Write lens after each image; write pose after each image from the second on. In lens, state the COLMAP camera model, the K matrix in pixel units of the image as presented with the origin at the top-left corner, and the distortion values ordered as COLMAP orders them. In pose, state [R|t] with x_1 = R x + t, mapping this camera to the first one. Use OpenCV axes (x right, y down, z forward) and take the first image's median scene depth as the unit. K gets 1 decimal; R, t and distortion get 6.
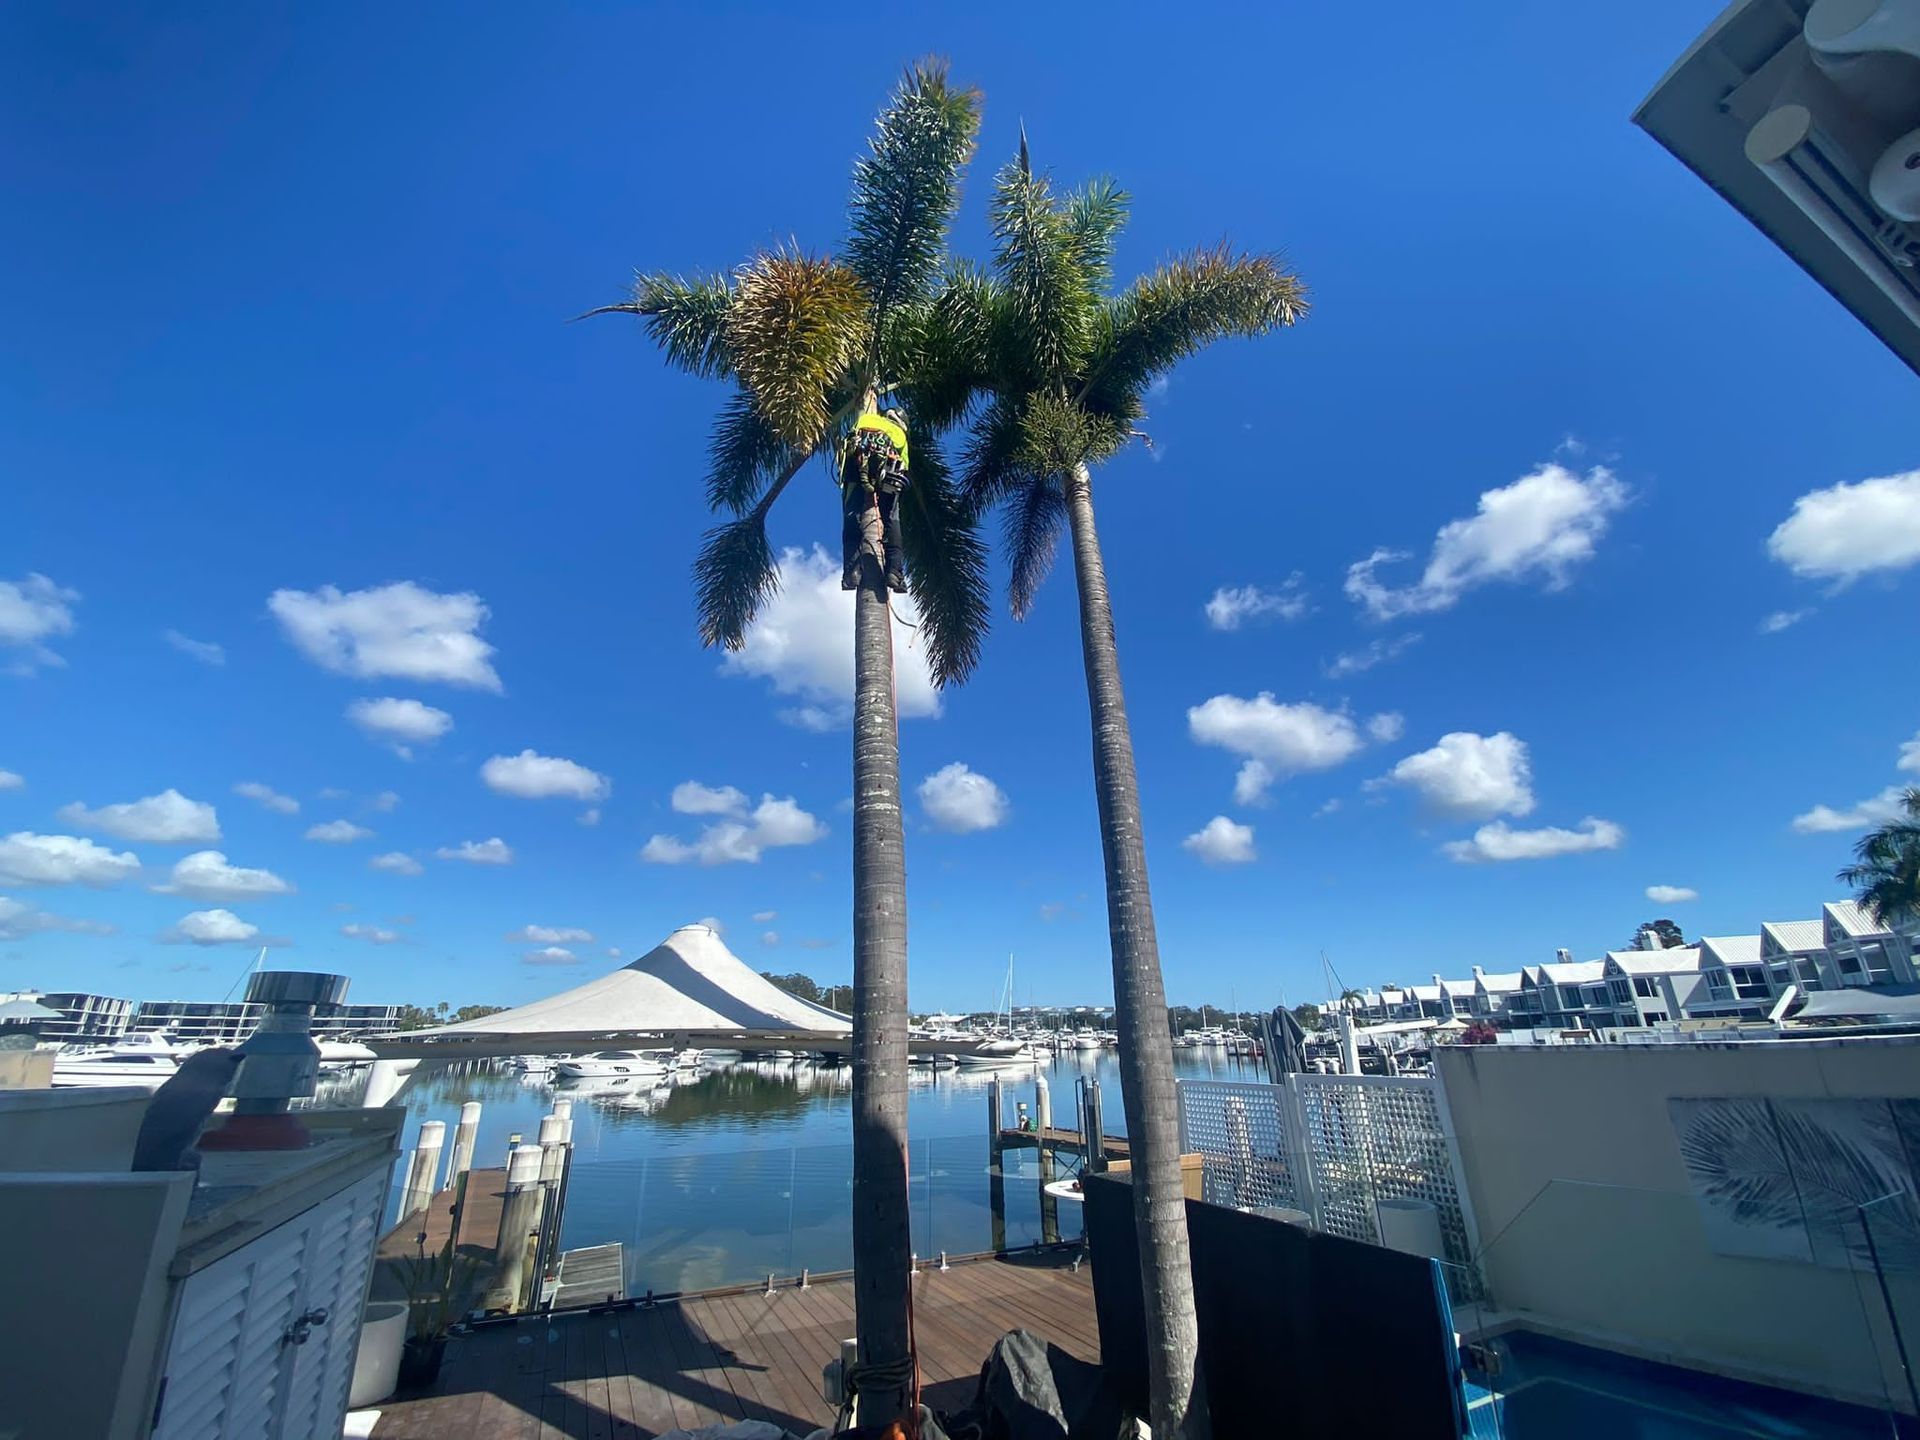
lens RADIAL K [[778.9, 0, 944.1], [0, 778.9, 722.3], [0, 0, 1]] dist [0.012108, -0.018744]
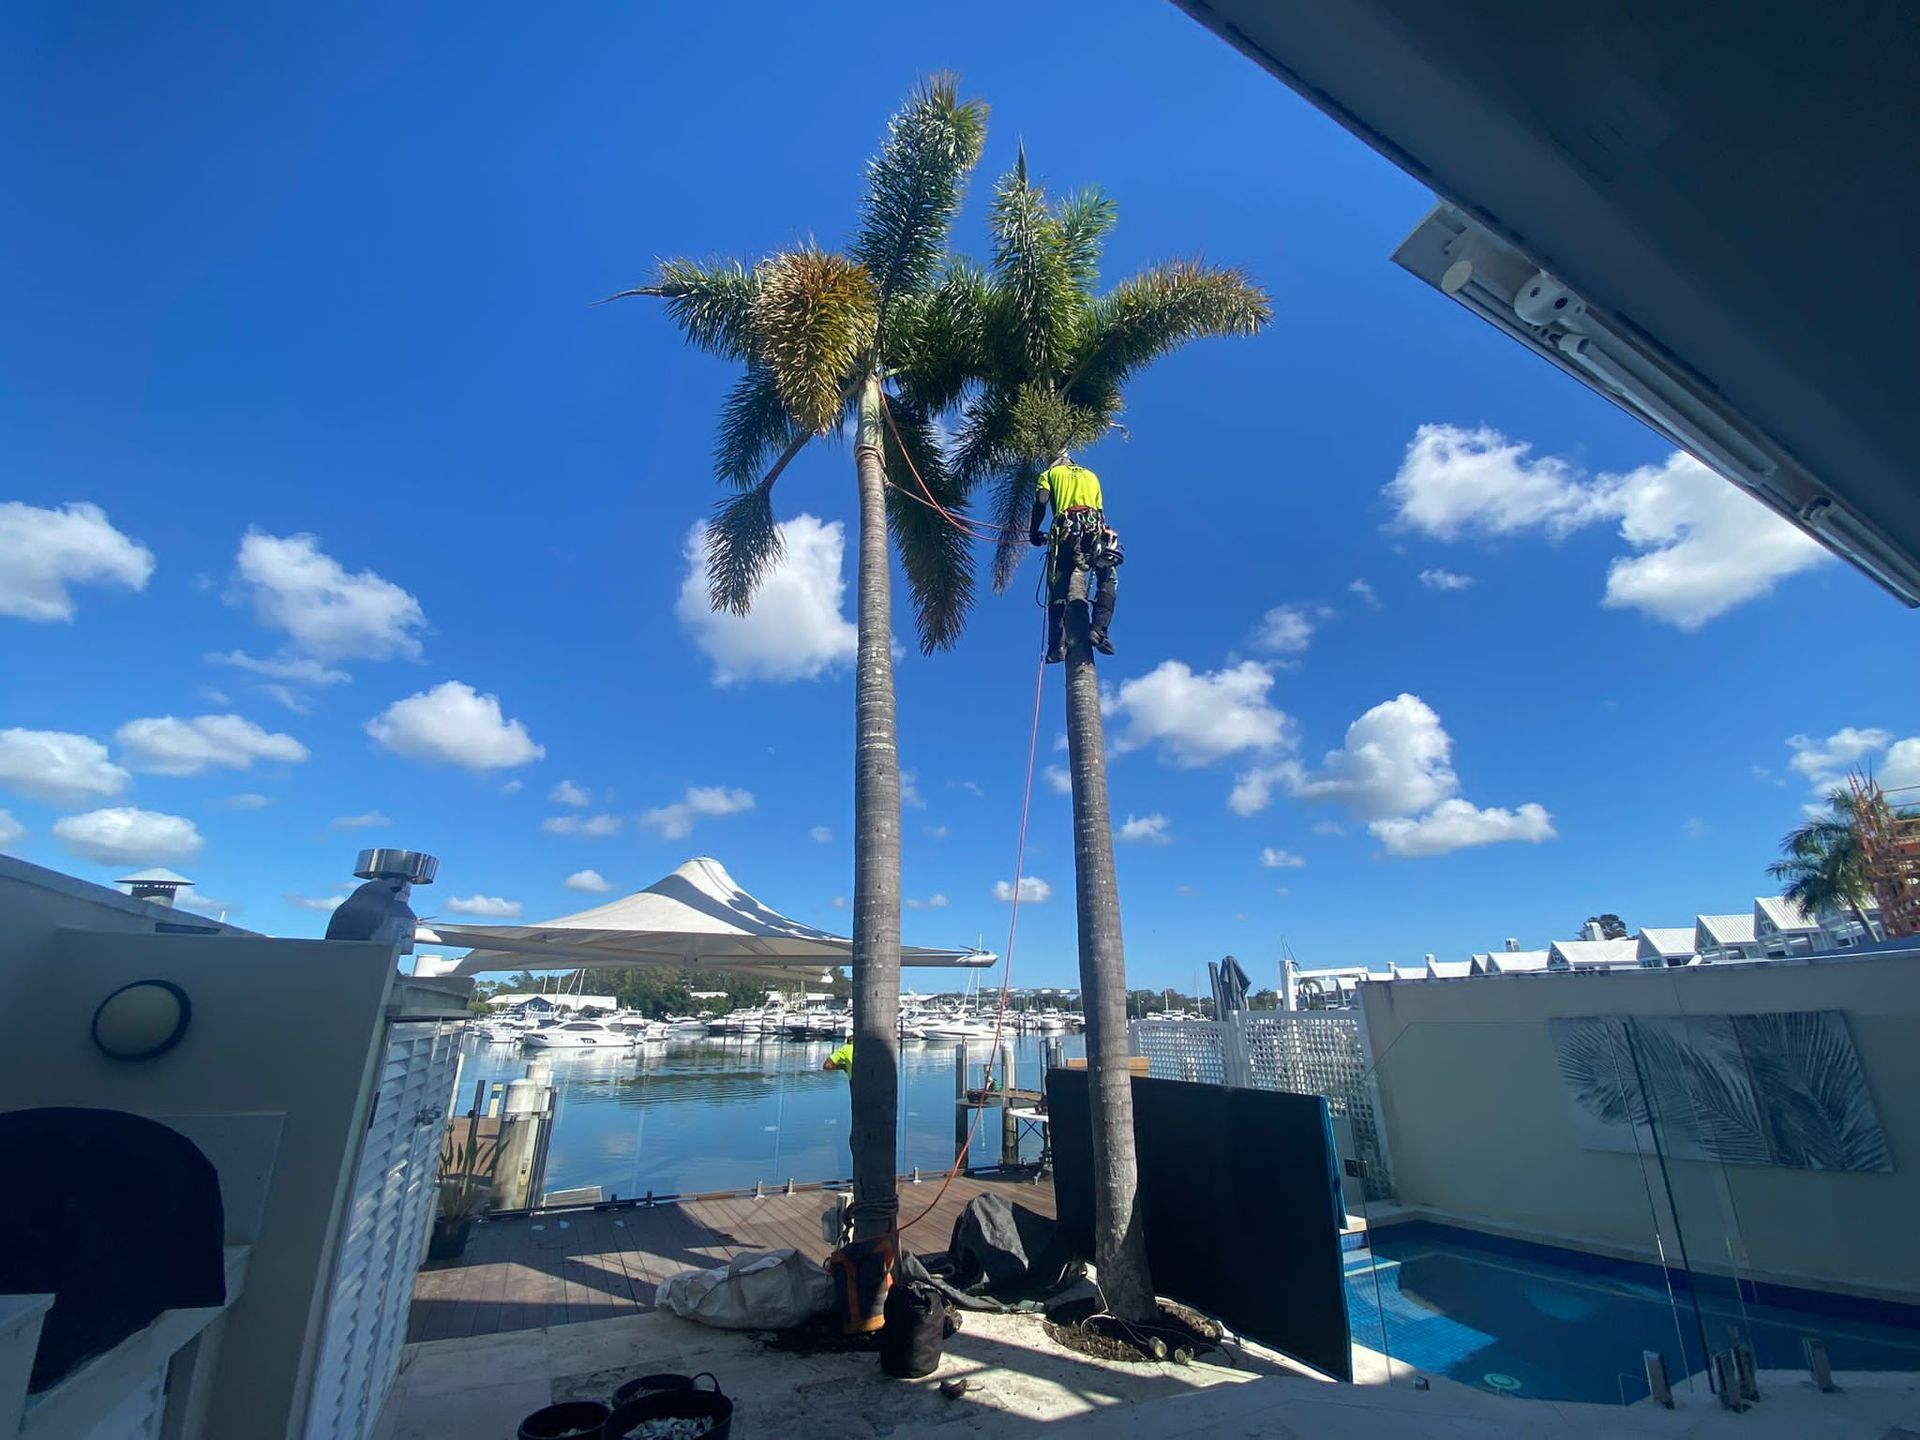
lens RADIAL K [[778.9, 0, 944.1], [0, 778.9, 722.3], [0, 0, 1]] dist [0.012108, -0.018744]
pose [[0.999088, 0.028449, 0.031826, -0.016963], [-0.029146, 0.999340, 0.021658, 0.031795], [-0.031189, -0.022566, 0.999259, -0.097960]]
